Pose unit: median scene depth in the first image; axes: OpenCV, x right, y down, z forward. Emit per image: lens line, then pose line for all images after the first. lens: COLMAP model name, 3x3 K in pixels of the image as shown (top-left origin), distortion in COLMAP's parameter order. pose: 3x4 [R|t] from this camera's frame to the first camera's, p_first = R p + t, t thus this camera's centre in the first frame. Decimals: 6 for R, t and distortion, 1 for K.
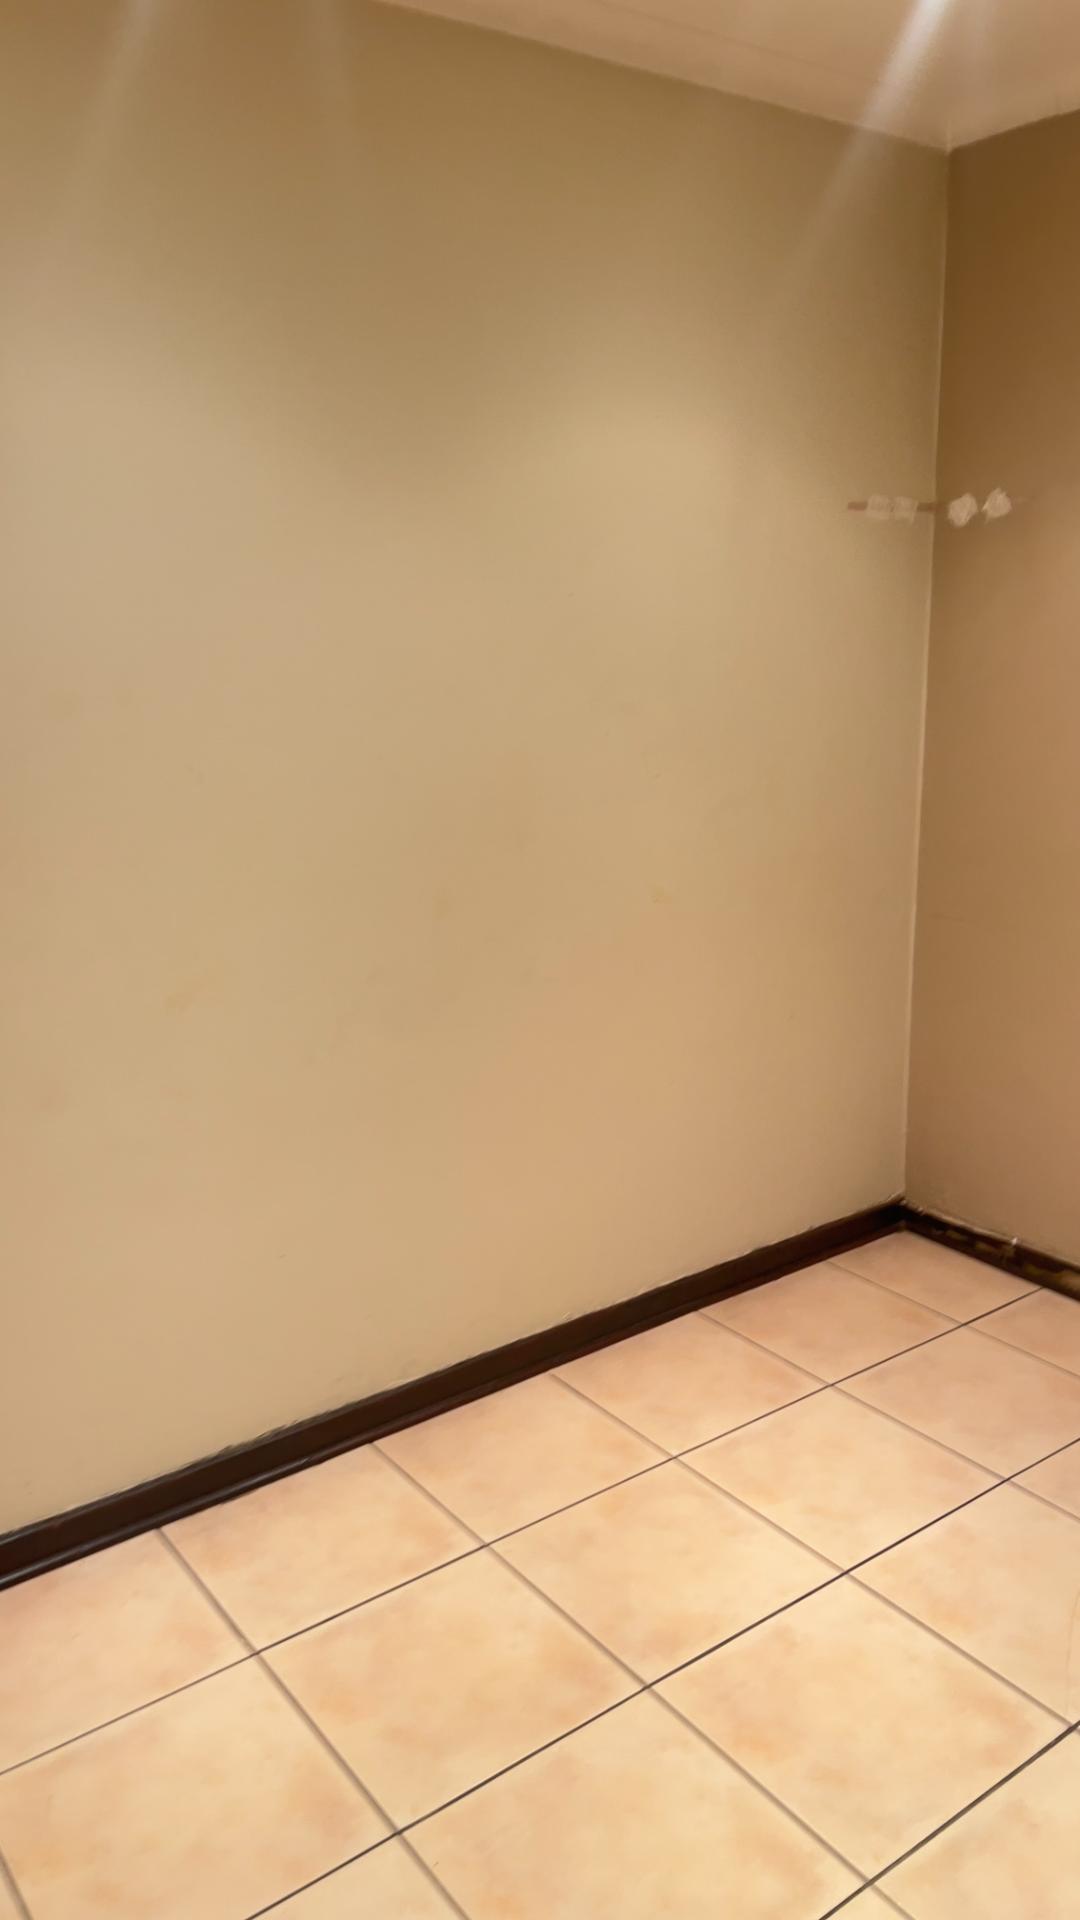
lens RADIAL K [[1450.3, 0, 530.4], [0, 1450.3, 968.3], [0, 0, 1]] dist [0.047226, -0.051018]
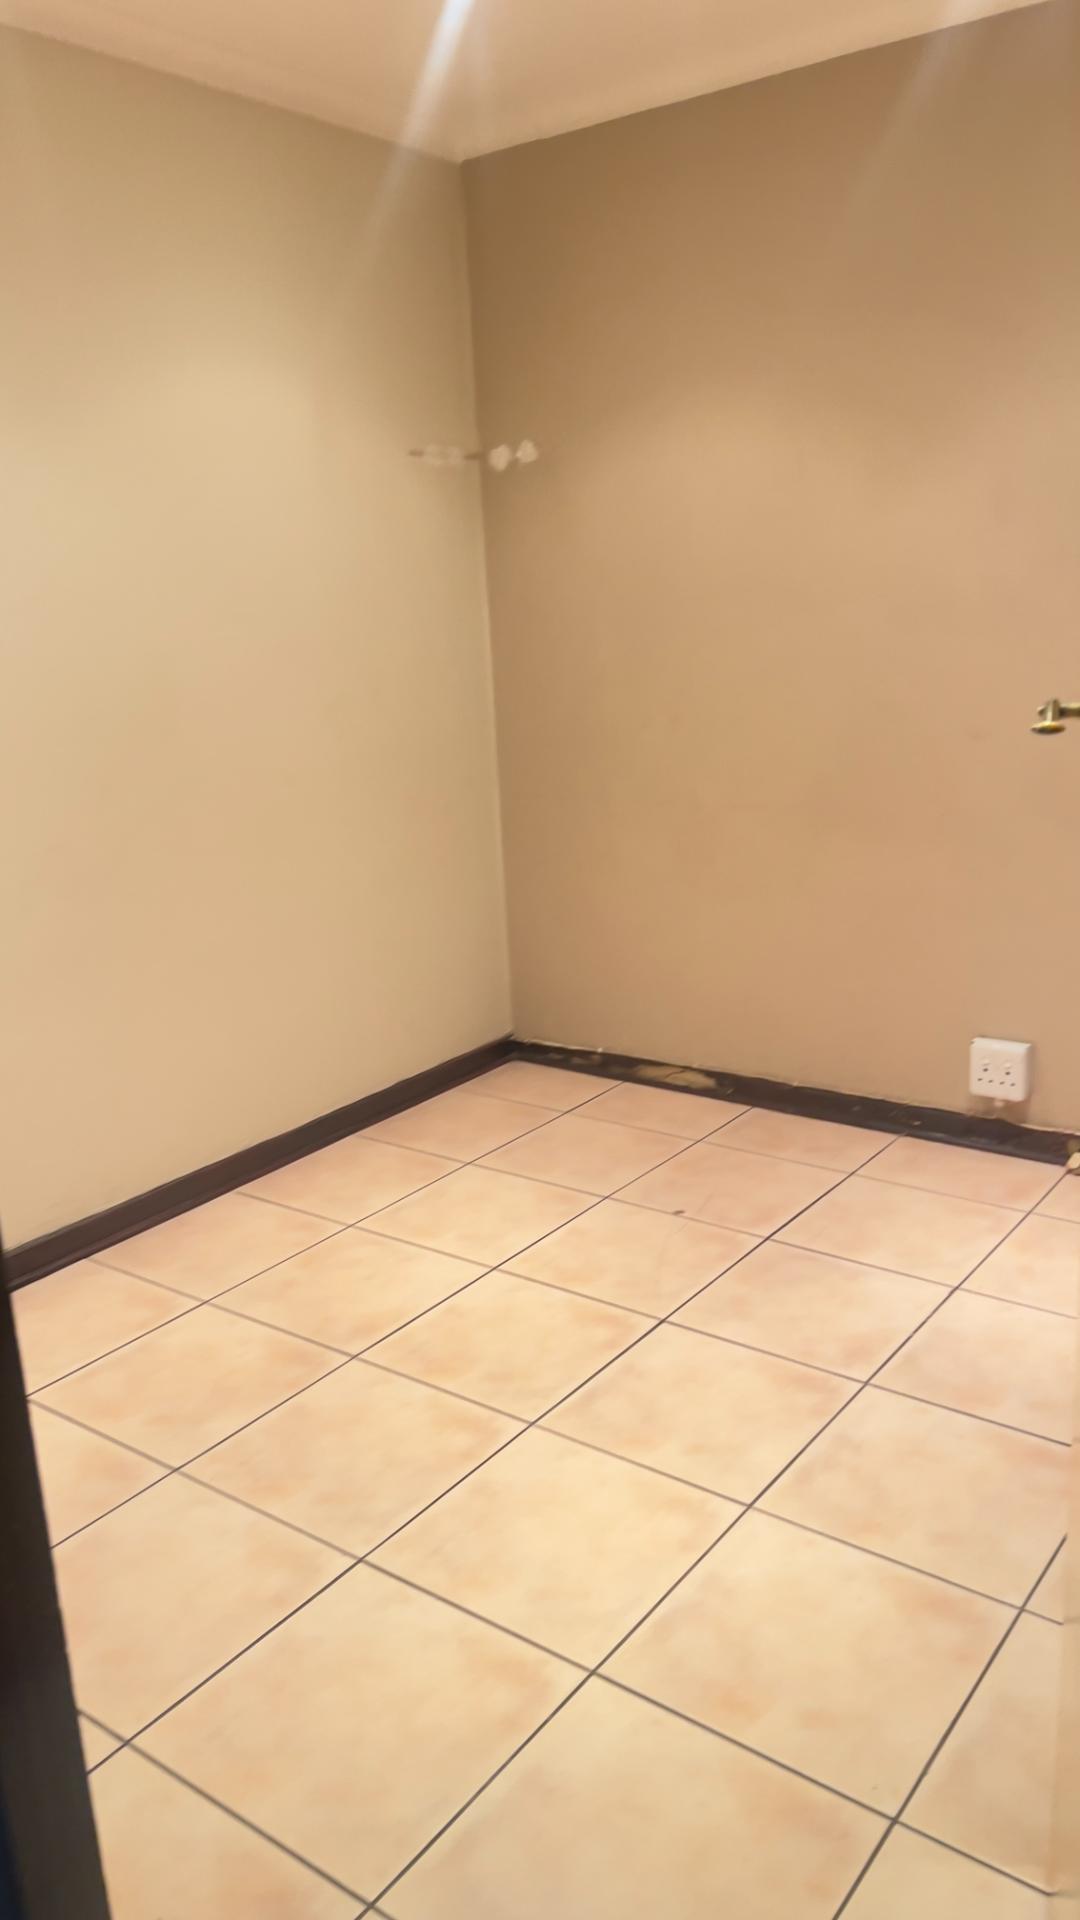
lens RADIAL K [[1450.3, 0, 554.4], [0, 1450.3, 967.7], [0, 0, 1]] dist [0.047226, -0.051018]
pose [[0.952710, -0.100807, 0.286674, -0.068216], [0.099421, 0.994856, 0.019427, 0.115610], [-0.287158, 0.009994, 0.957831, -0.223561]]
